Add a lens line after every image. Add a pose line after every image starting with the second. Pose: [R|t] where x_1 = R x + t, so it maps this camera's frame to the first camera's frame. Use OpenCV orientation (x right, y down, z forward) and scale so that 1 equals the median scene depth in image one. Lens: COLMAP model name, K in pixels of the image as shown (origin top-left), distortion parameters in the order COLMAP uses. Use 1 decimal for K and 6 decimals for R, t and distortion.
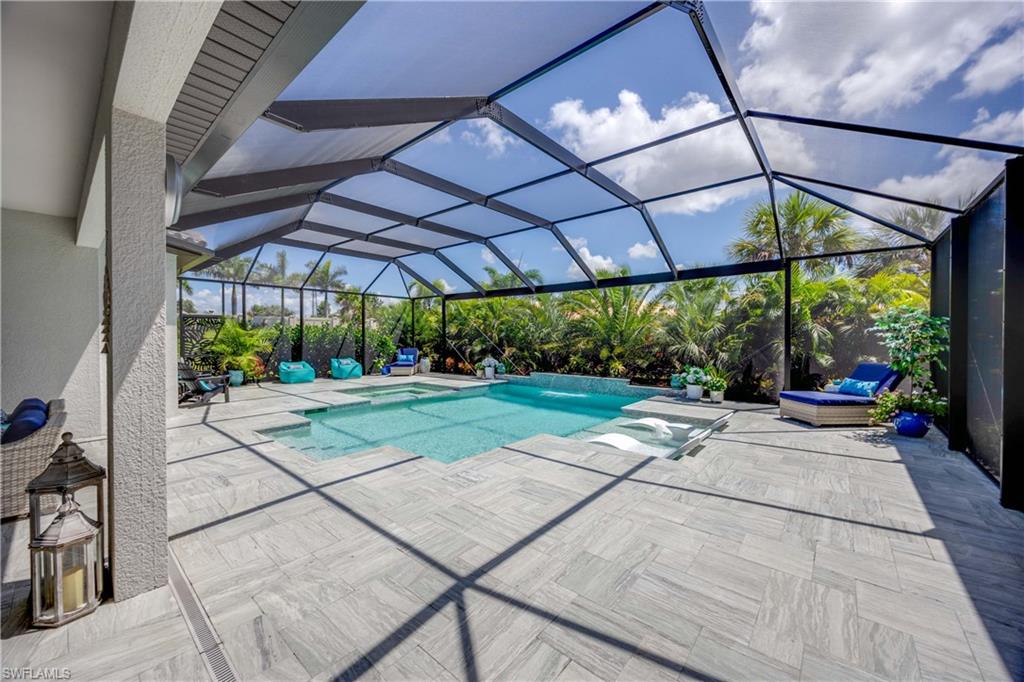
lens RADIAL K [[385.5, 0, 518.2], [0, 385.5, 340.5], [0, 0, 1]] dist [-0.007595, 0.000073]
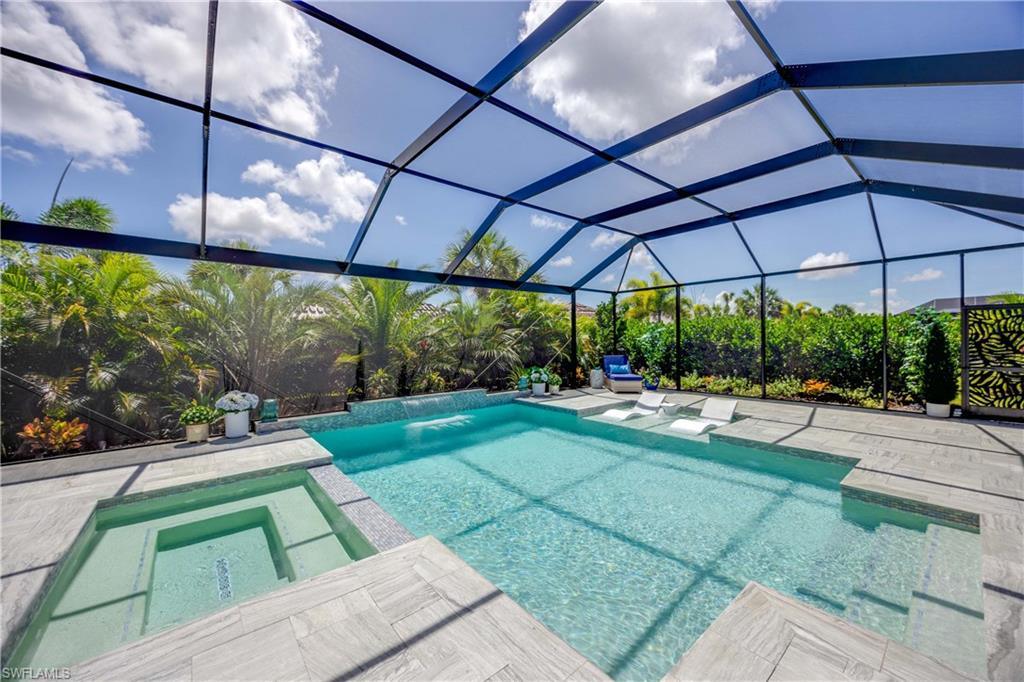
lens RADIAL K [[385.5, 0, 518.2], [0, 385.5, 340.5], [0, 0, 1]] dist [-0.007595, 0.000073]
pose [[0.170896, -0.001747, 0.985288, -0.703521], [0.021792, 0.999761, -0.002007, -0.010673], [-0.985048, 0.021814, 0.170893, 0.888013]]
